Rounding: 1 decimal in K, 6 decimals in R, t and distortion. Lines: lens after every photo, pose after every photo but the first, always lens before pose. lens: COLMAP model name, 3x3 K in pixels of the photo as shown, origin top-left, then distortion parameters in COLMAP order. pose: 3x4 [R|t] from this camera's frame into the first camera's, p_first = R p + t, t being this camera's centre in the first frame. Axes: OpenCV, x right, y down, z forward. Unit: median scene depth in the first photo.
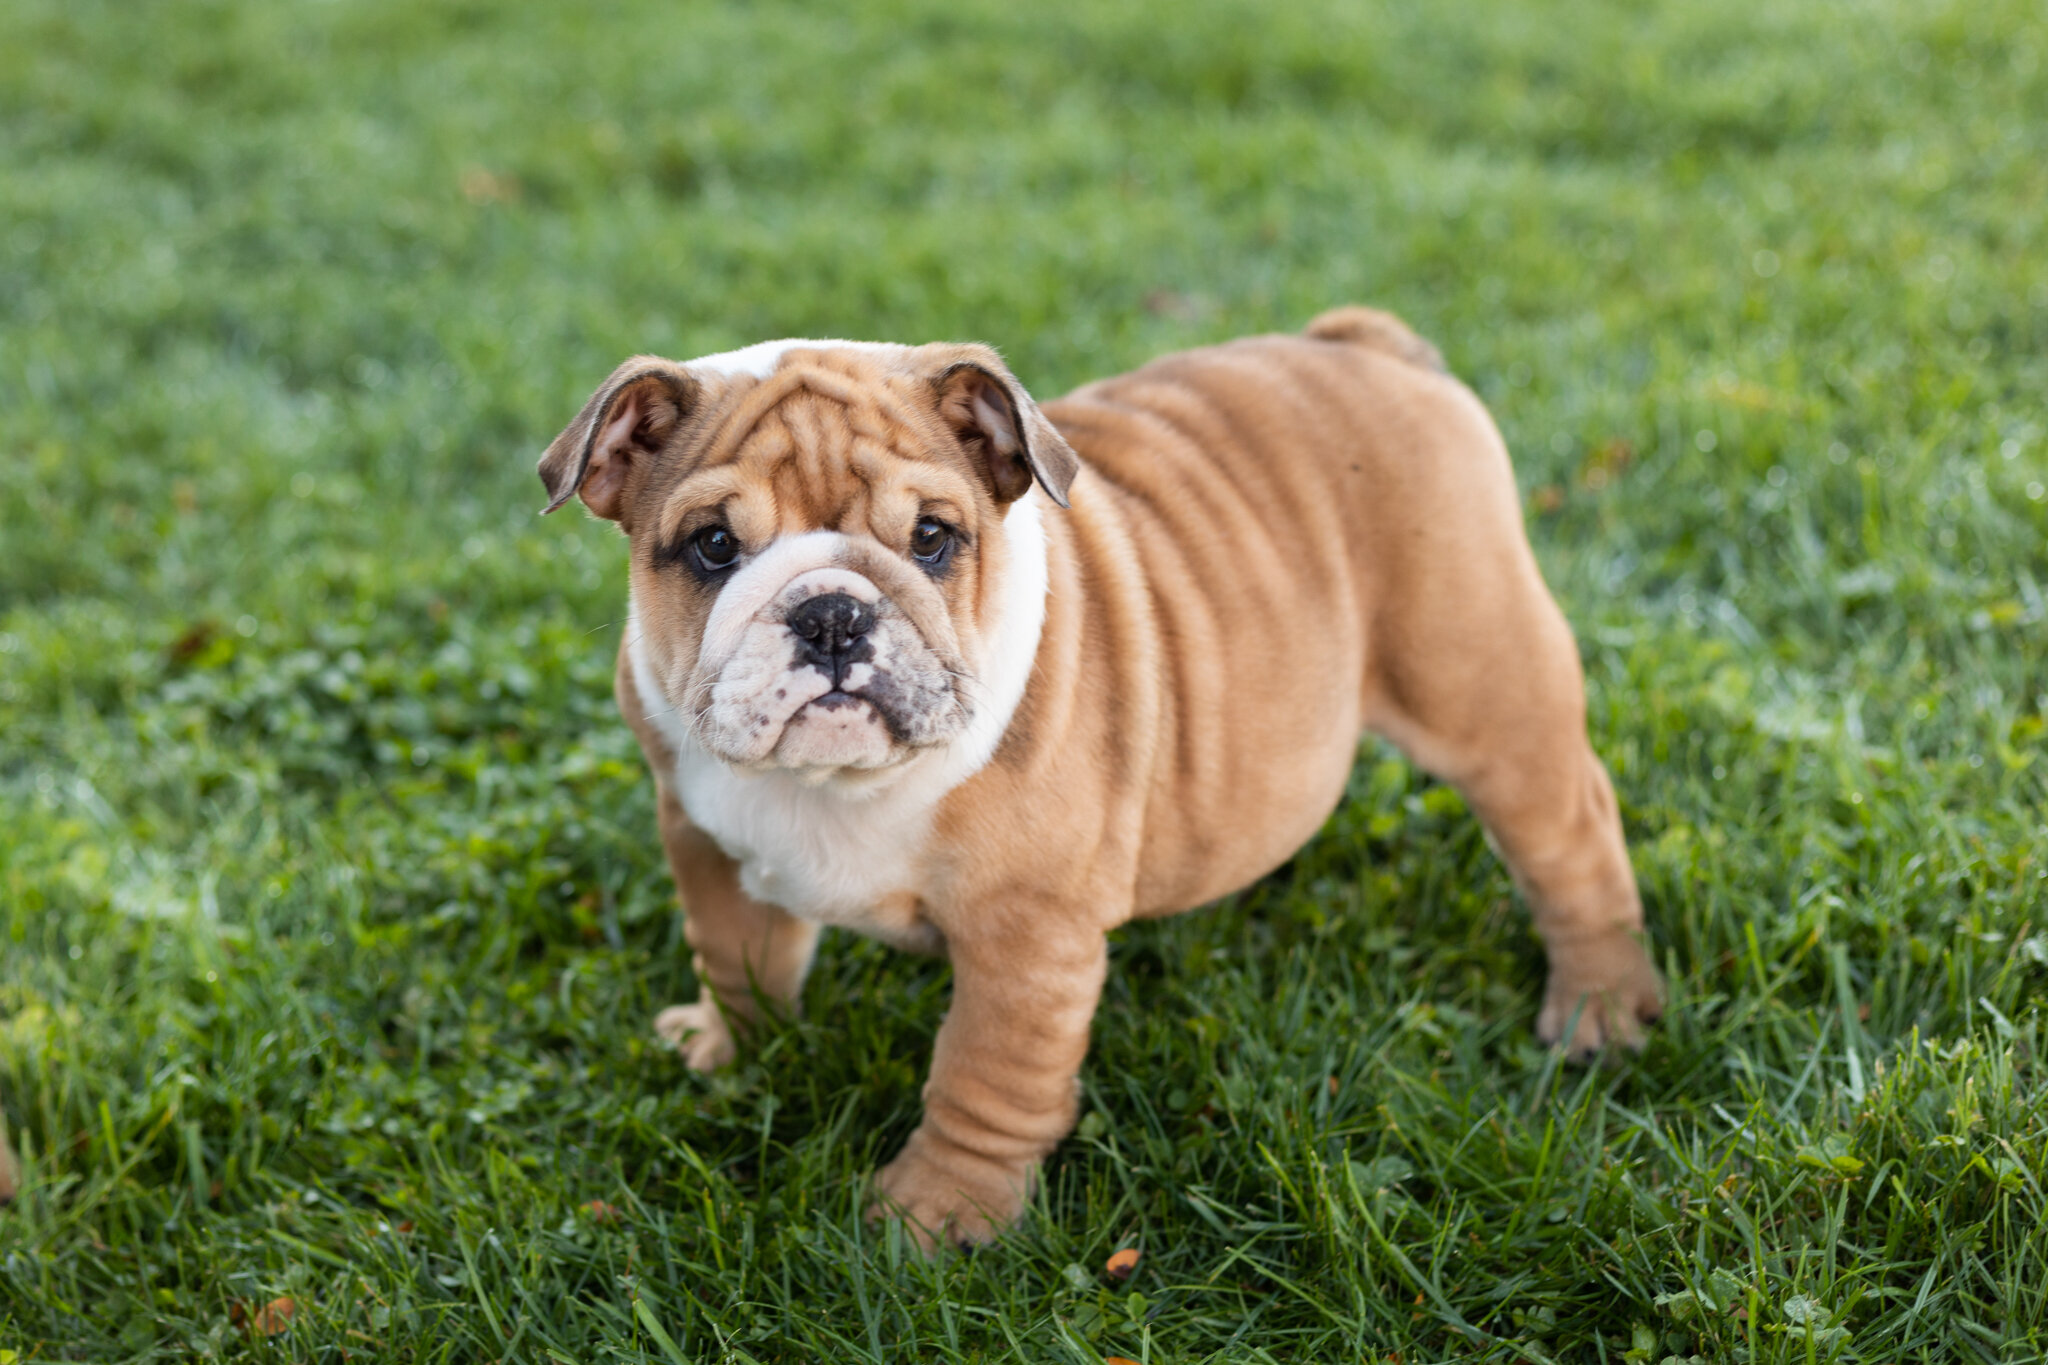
lens RADIAL K [[3671.9, 0, 982.6], [0, 3671.9, 684.9], [0, 0, 1]] dist [0.024508, 0.030435]
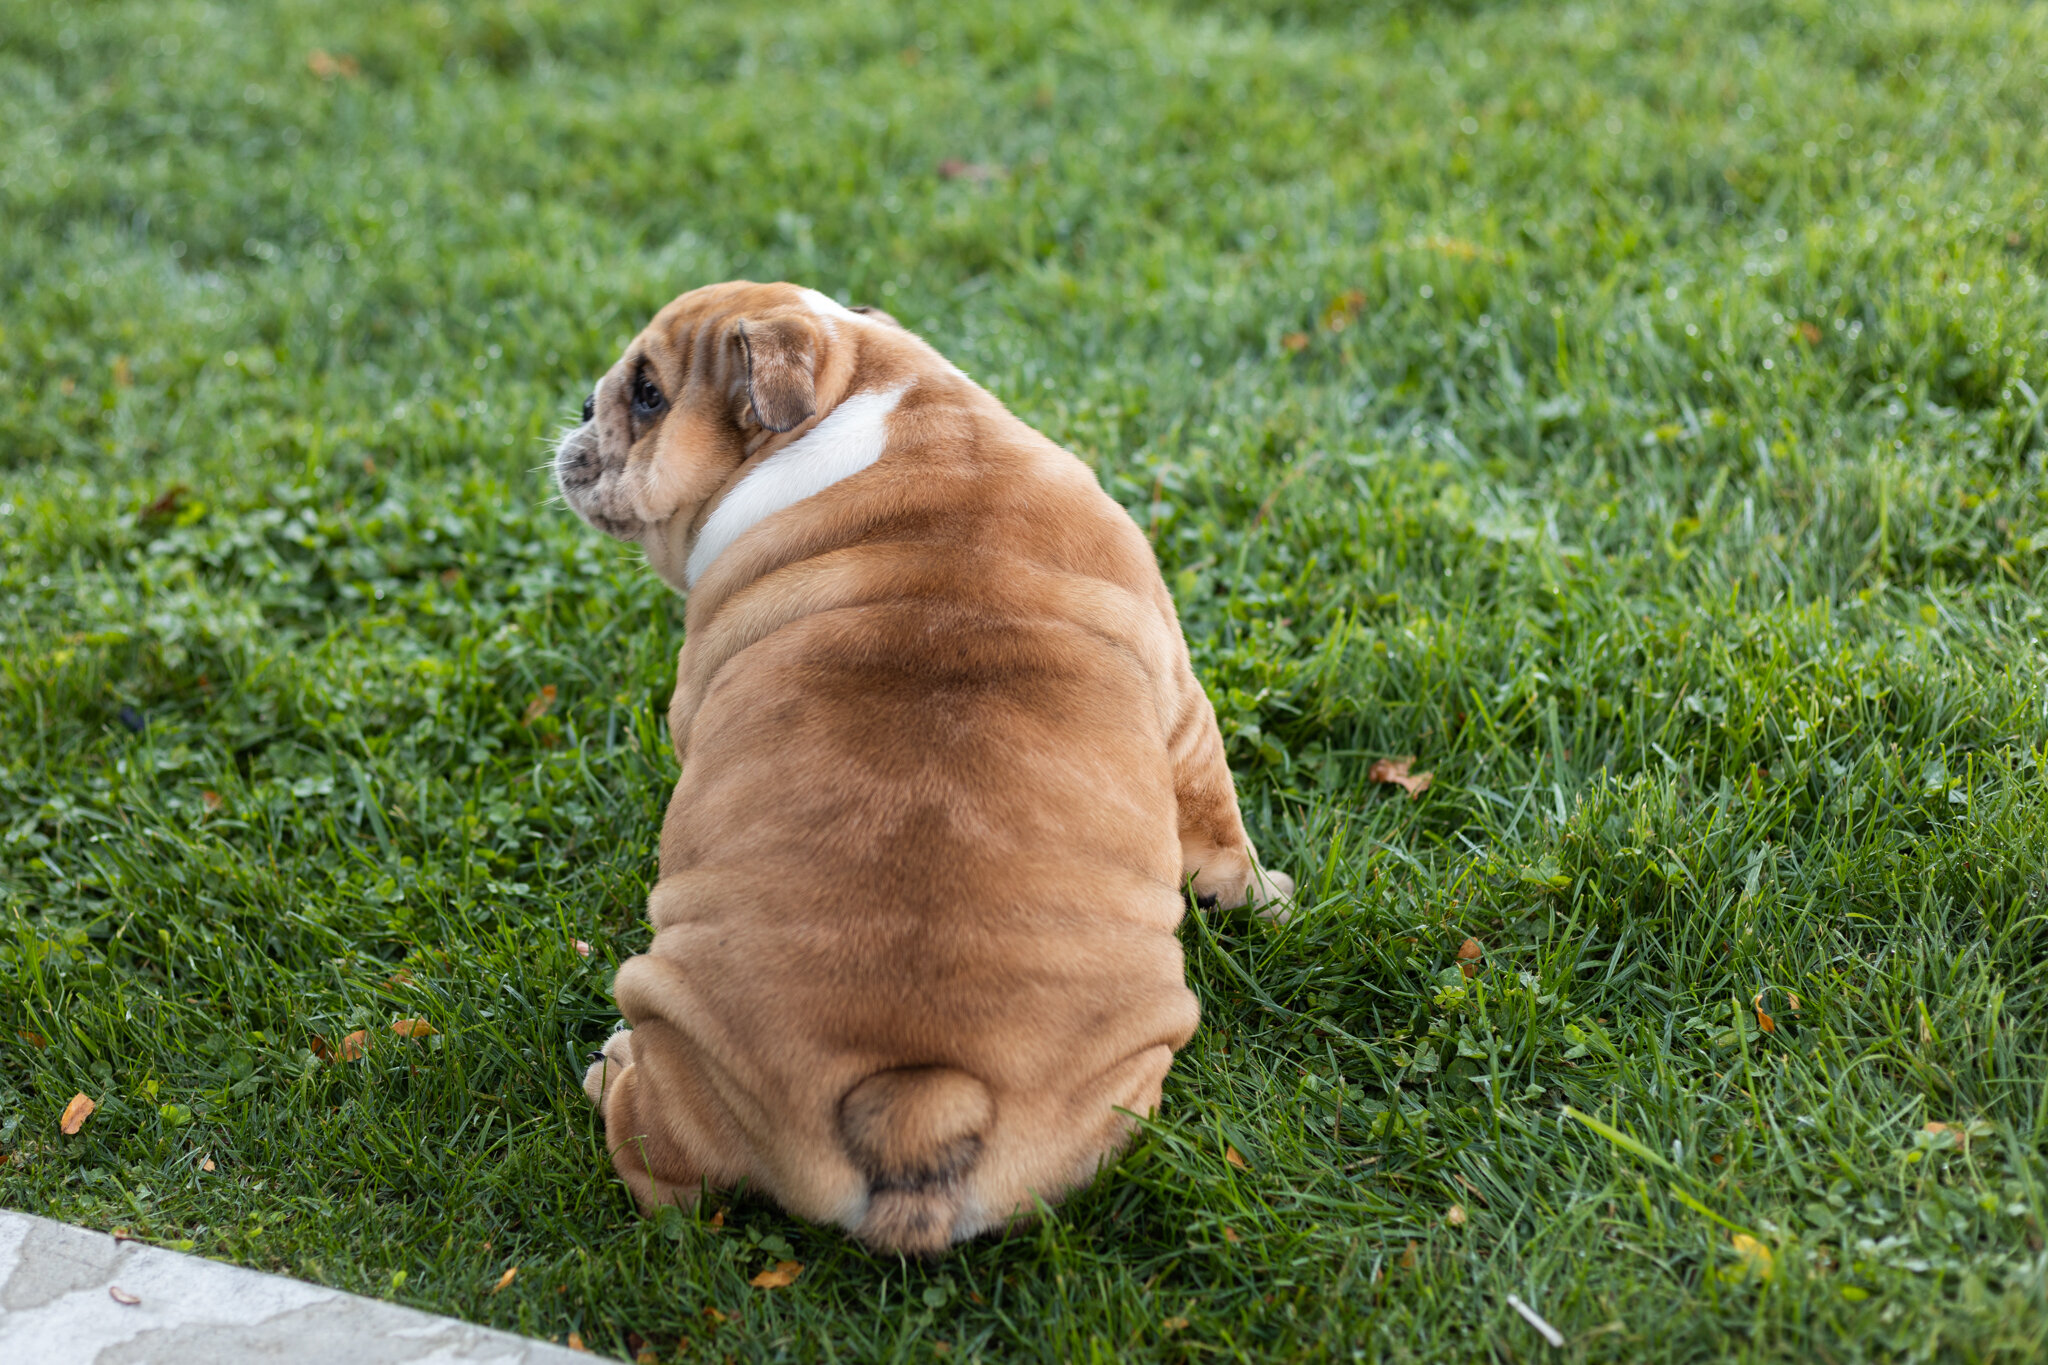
lens RADIAL K [[4120.5, 0, 1145.4], [0, 4120.5, 679.3], [0, 0, 1]] dist [0.071316, -0.029337]
pose [[0.990397, -0.038595, 0.132758, -0.084239], [0.030463, 0.997564, 0.062748, -0.029099], [-0.134857, -0.058101, 0.989160, -0.354908]]
